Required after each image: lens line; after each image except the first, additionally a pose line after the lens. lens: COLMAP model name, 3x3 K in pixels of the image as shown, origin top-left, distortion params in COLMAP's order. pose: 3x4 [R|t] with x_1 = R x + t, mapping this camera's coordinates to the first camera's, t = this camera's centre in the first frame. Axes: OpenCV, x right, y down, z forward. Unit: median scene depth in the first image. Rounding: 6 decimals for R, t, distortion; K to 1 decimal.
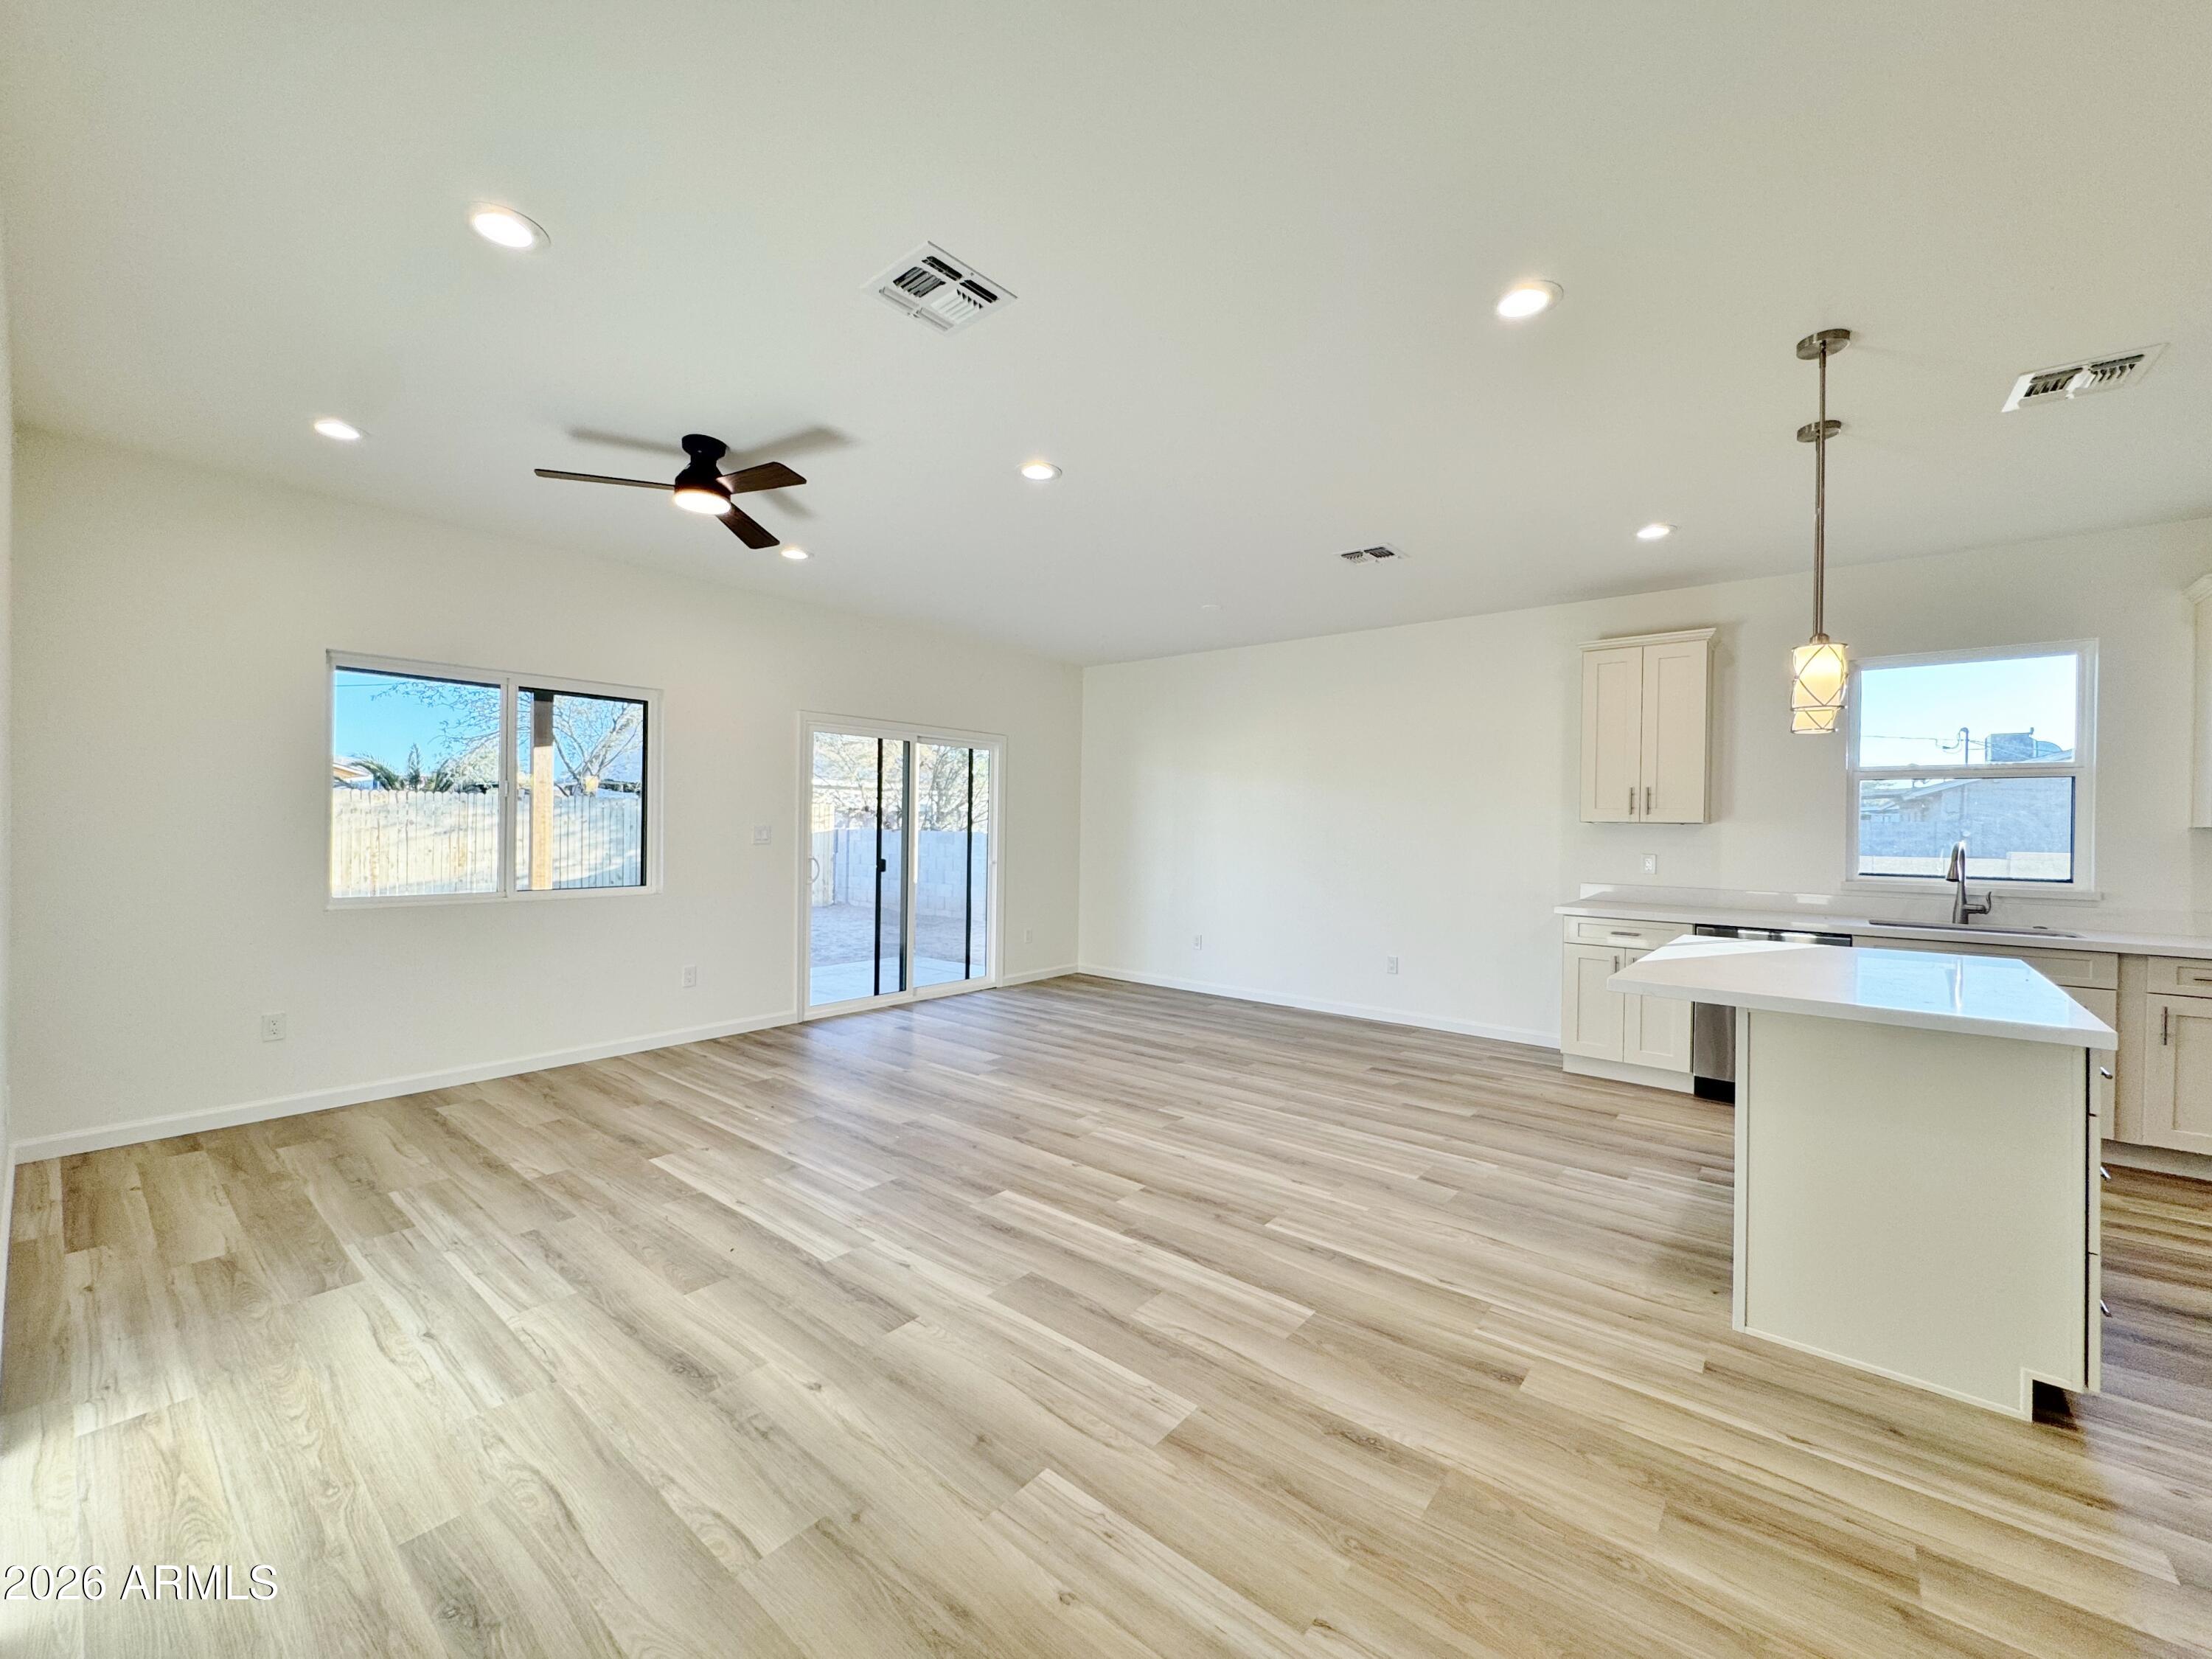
lens RADIAL K [[887.5, 0, 1104.9], [0, 887.5, 825.6], [0, 0, 1]] dist [-0.006133, 0.000203]
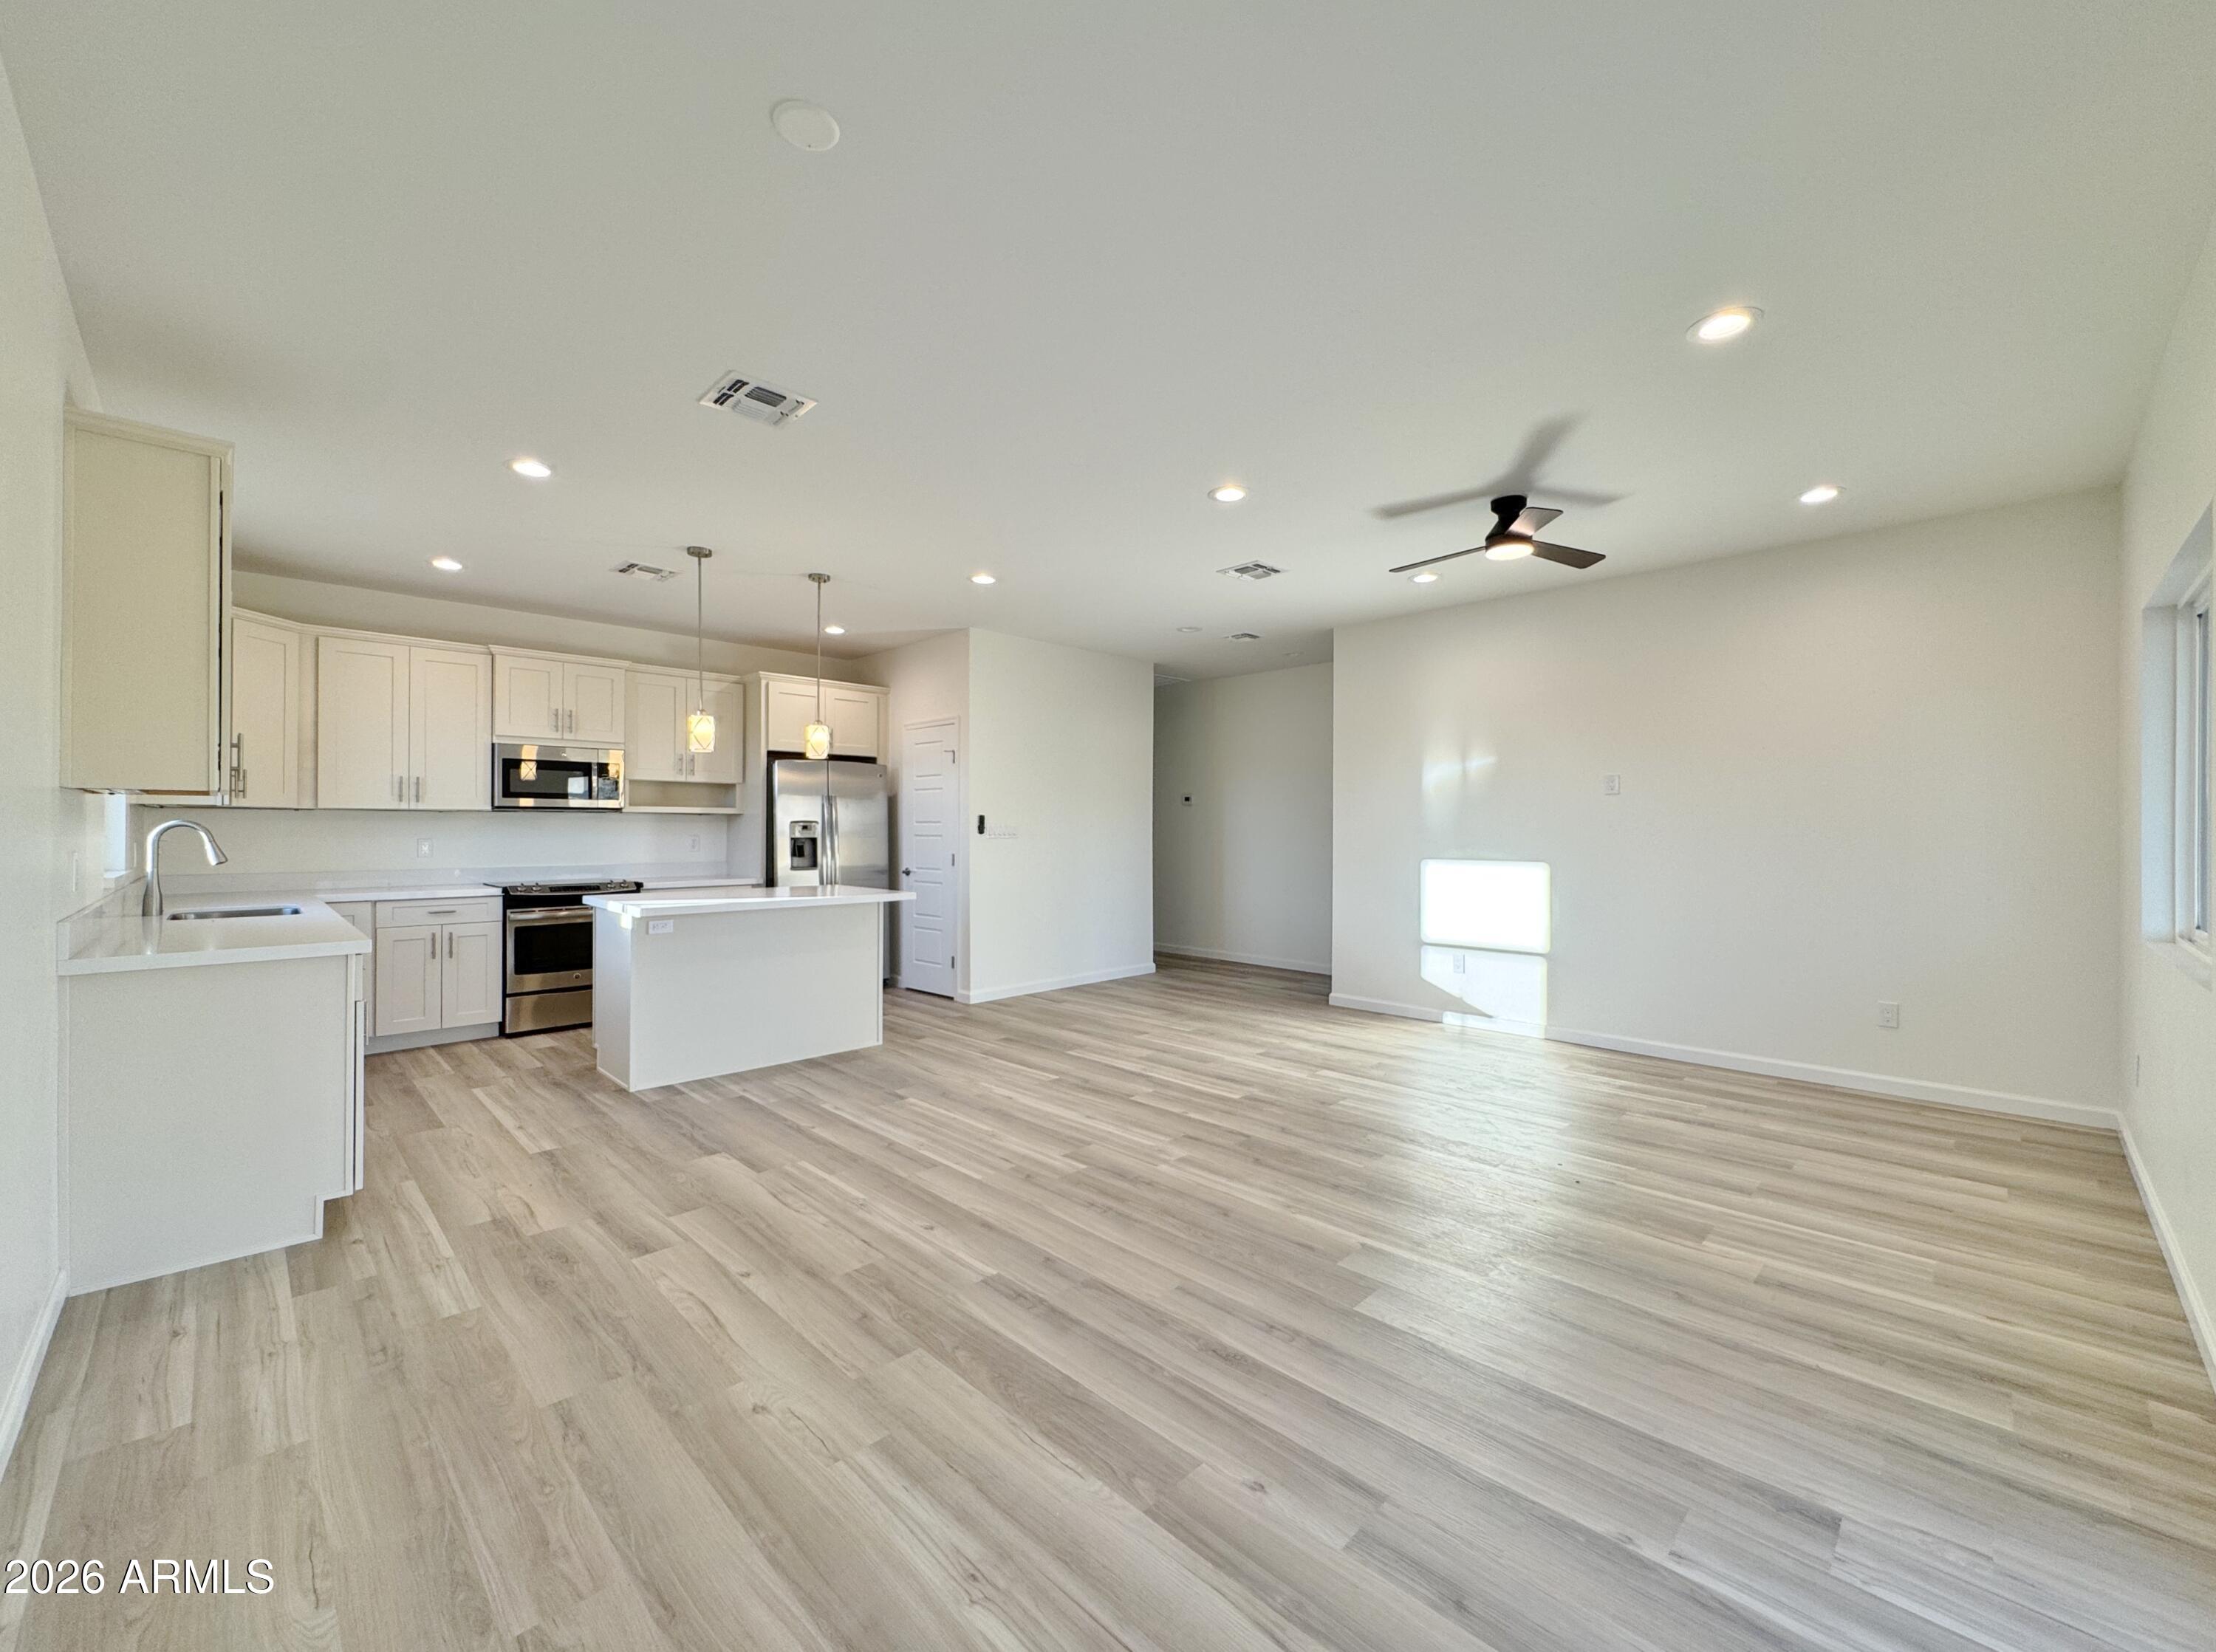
lens RADIAL K [[889.0, 0, 1112.0], [0, 889.0, 824.3], [0, 0, 1]] dist [-0.006133, 0.000203]
pose [[-0.995659, -0.016127, 0.091672, -0.045711], [-0.016600, 0.999853, -0.004395, 0.016639], [-0.091588, -0.005898, -0.995780, 2.578368]]
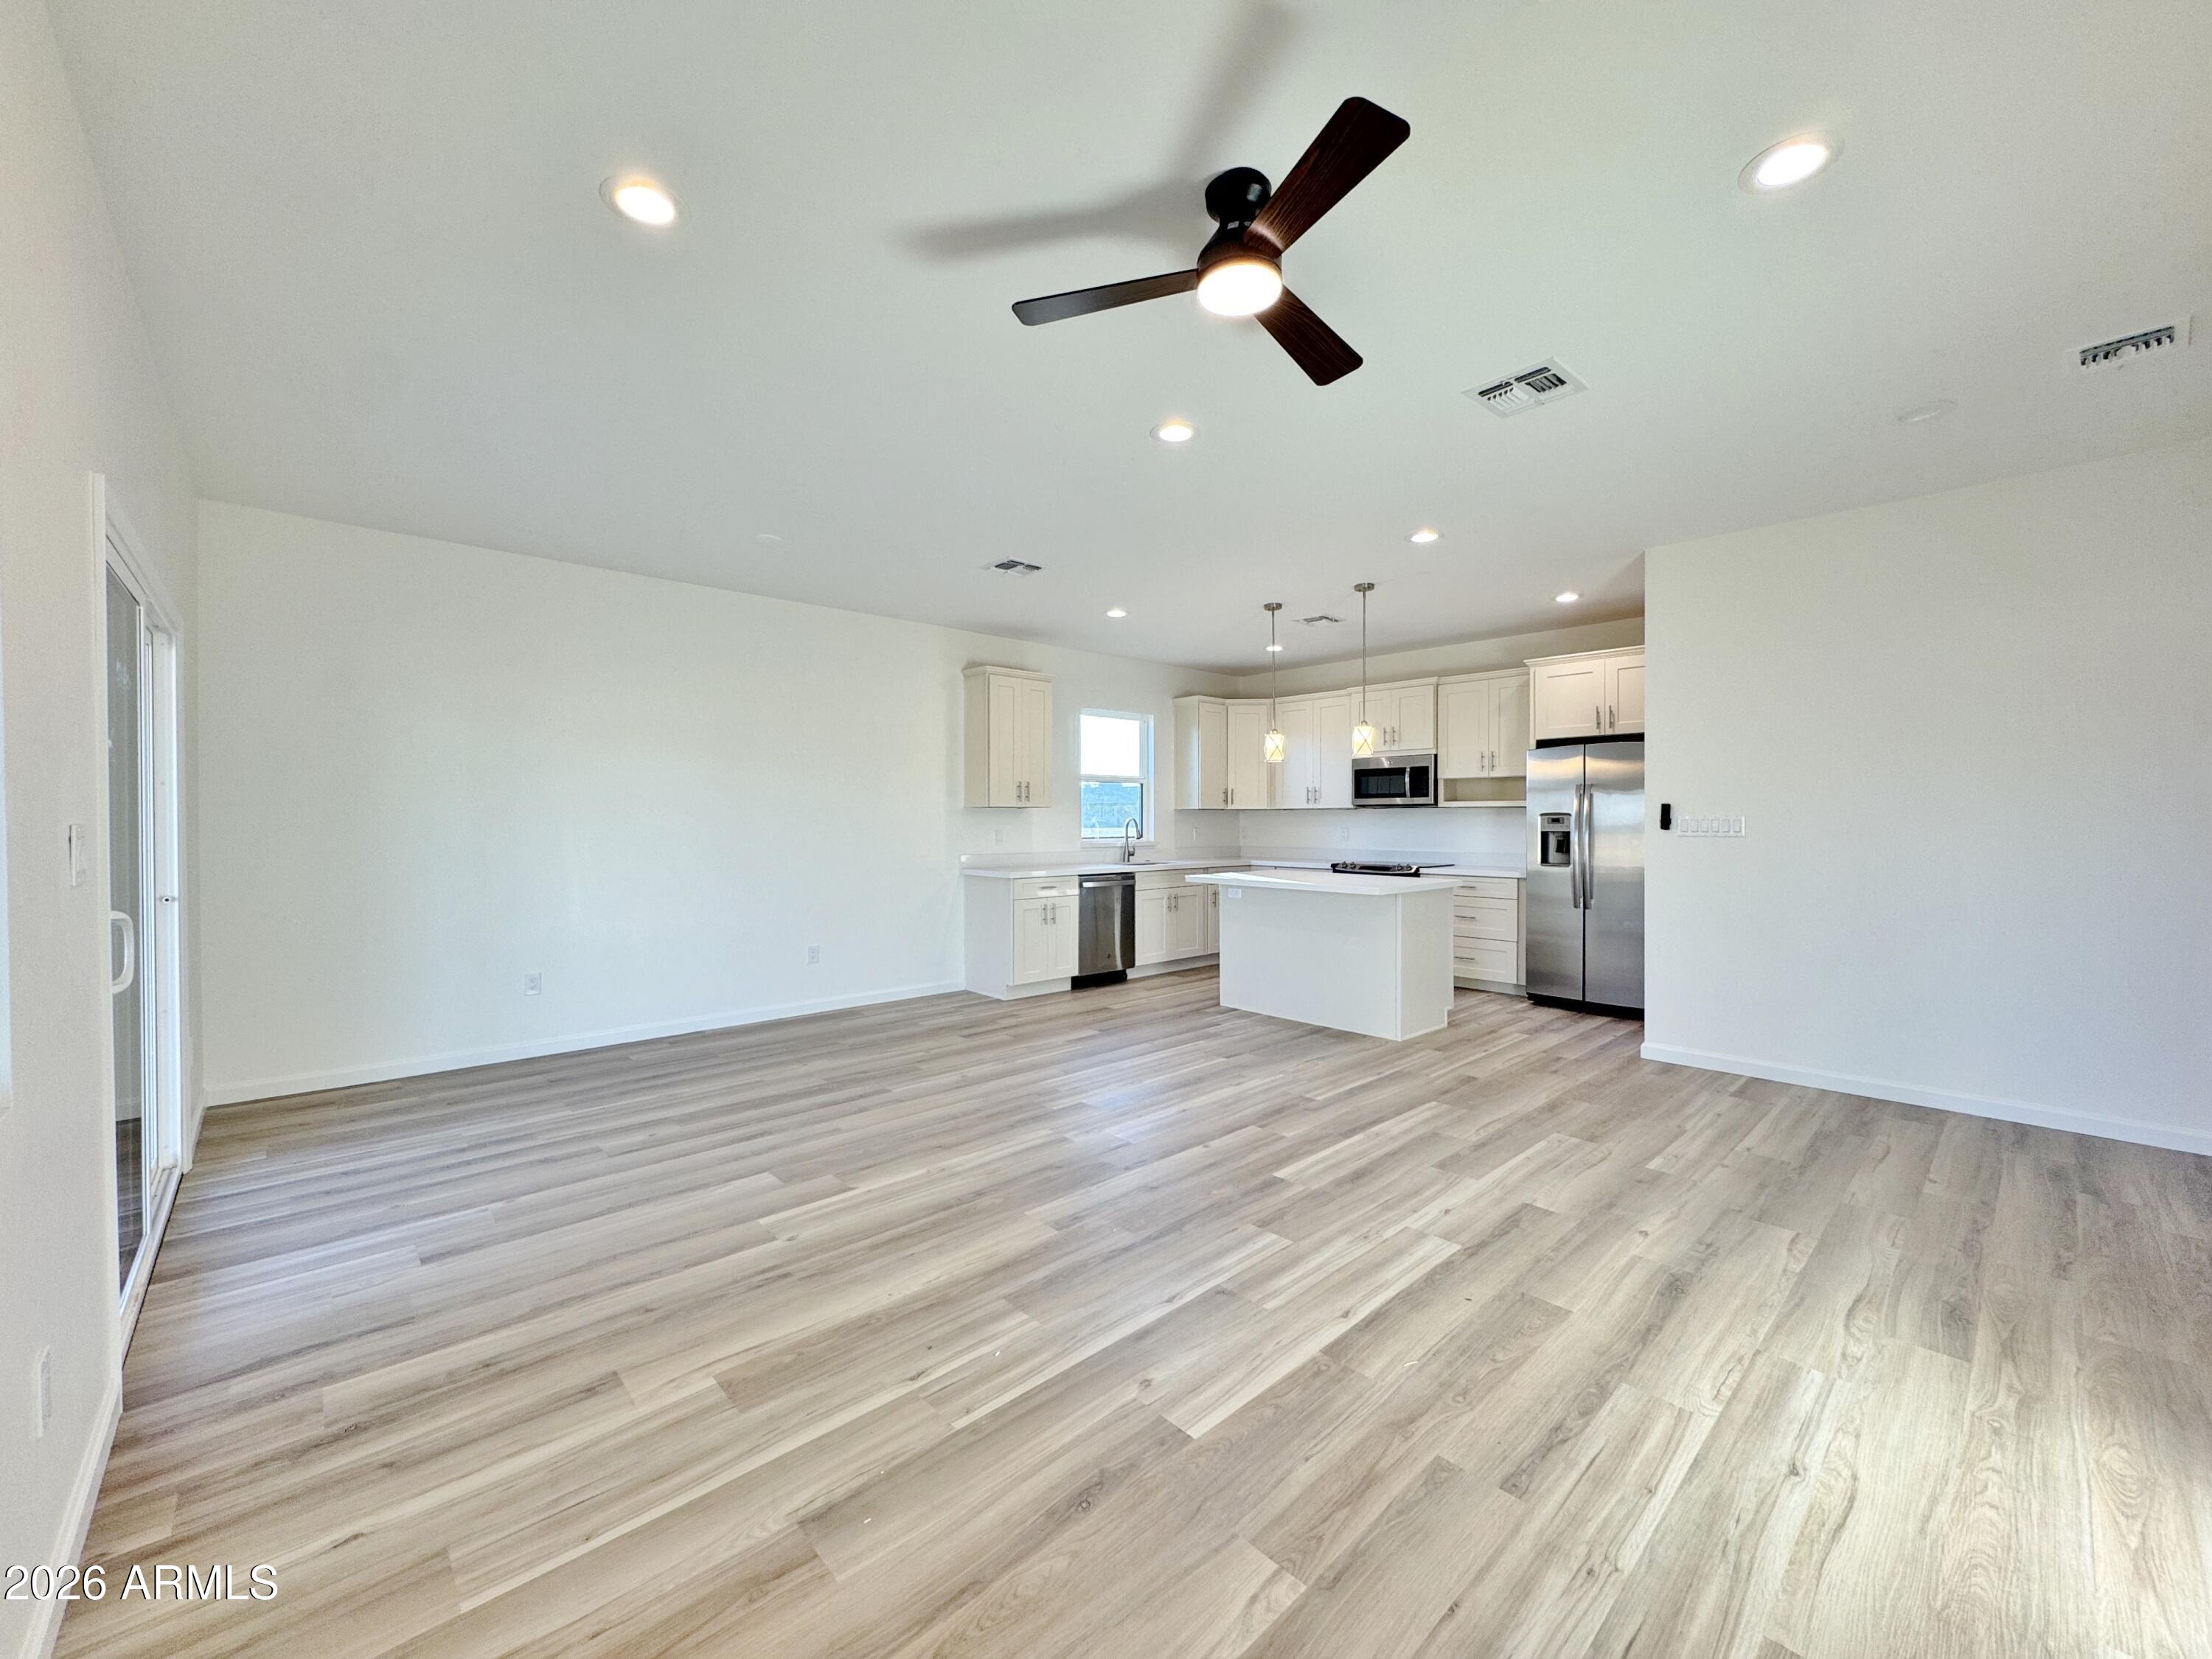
lens RADIAL K [[884.1, 0, 1109.9], [0, 884.1, 828.9], [0, 0, 1]] dist [-0.004324, 0.000250]
pose [[0.128046, -0.028913, 0.991347, -1.246556], [0.002654, 0.999581, 0.028810, -0.014746], [-0.991765, -0.001058, 0.128069, 1.168520]]
